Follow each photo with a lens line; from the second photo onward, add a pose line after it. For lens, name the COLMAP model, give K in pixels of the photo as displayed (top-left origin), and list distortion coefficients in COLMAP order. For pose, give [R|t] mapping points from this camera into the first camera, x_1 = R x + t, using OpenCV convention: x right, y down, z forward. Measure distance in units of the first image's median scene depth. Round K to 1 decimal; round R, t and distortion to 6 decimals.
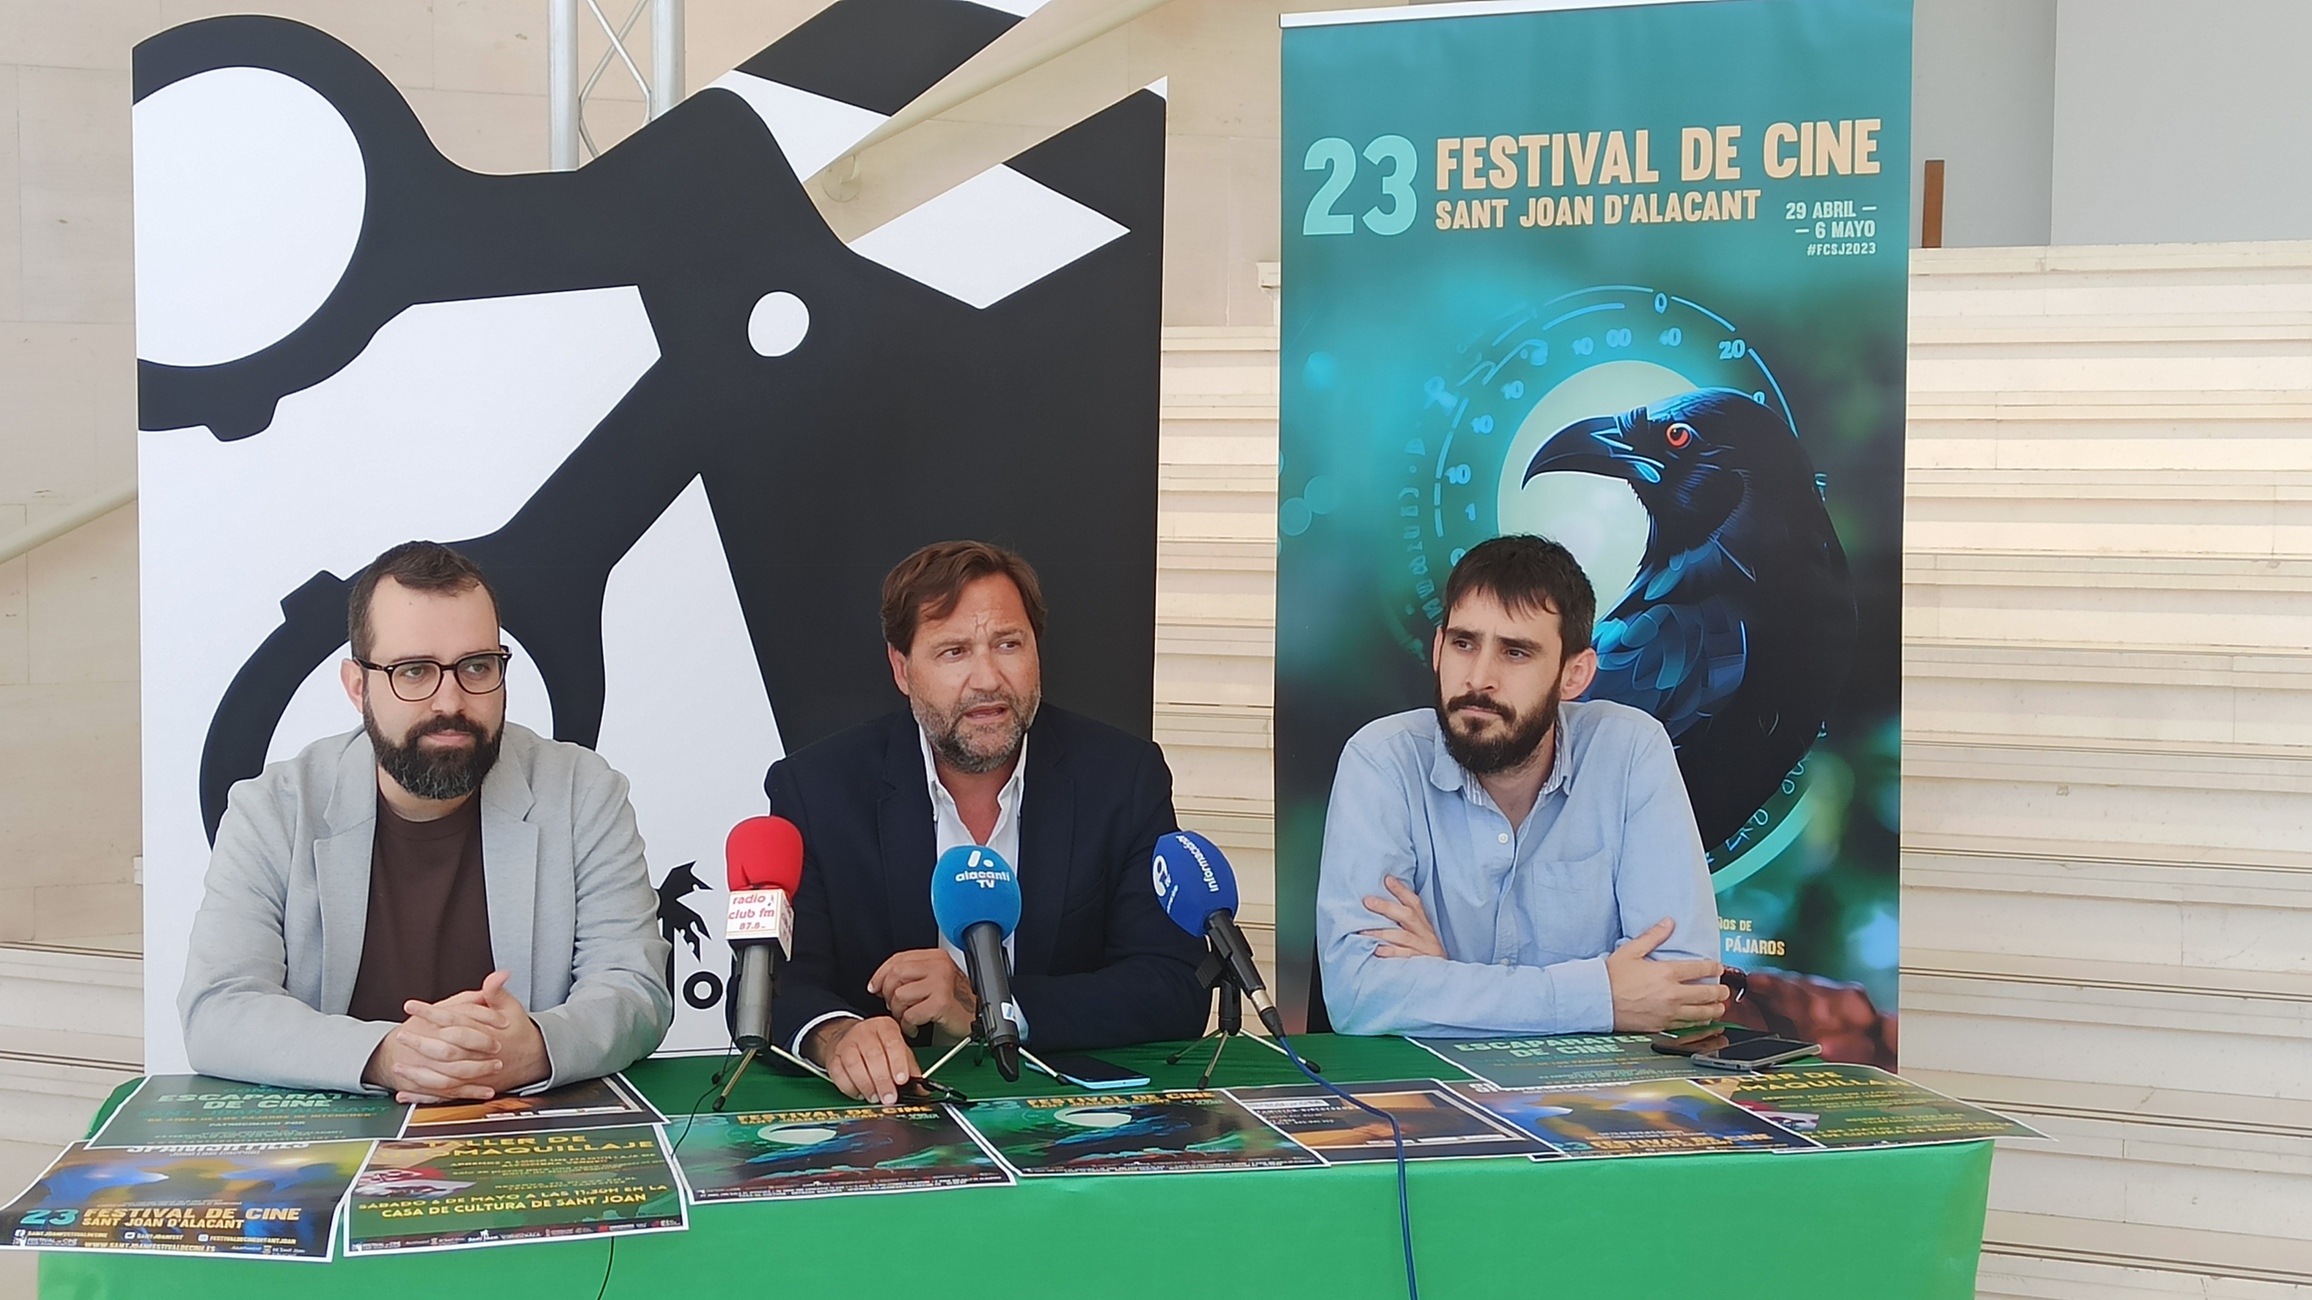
lens RADIAL K [[3424.2, 0, 1156.0], [0, 3424.2, 650.0], [0, 0, 1]] dist [0.014791, 0.010051]
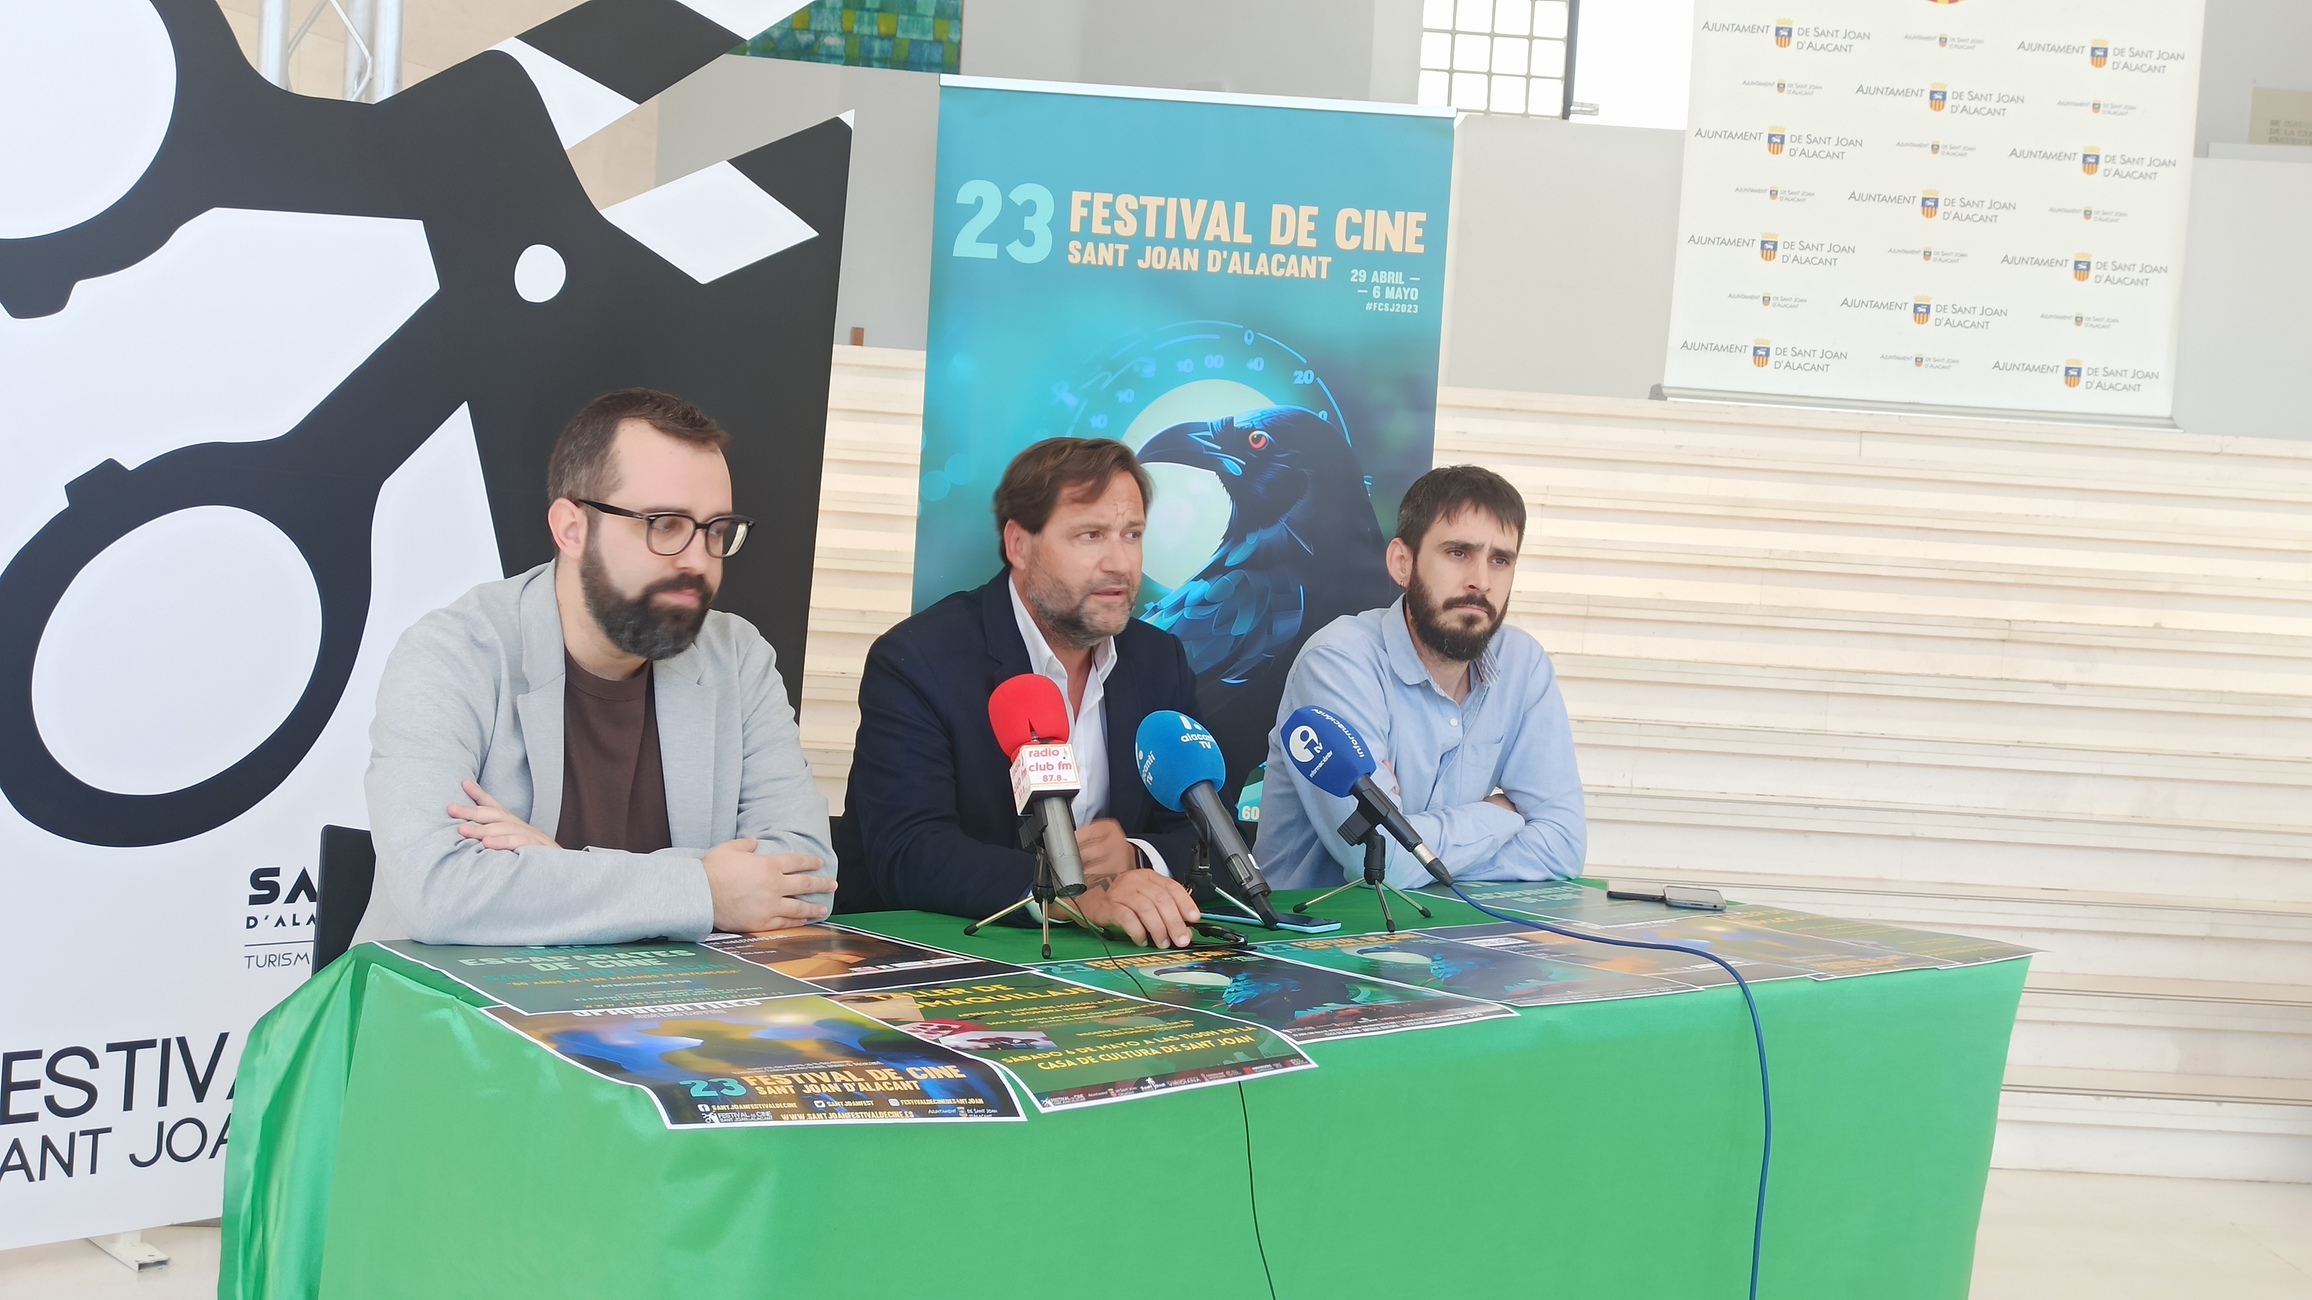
lens RADIAL K [[2253.4, 0, 1156.0], [0, 2253.4, 650.0], [0, 0, 1]] dist [0.048009, -0.017553]
pose [[0.878237, 0.038833, 0.476646, -0.284002], [-0.029711, 0.999203, -0.026663, 0.040521], [-0.477301, 0.009255, 0.878691, 0.267600]]
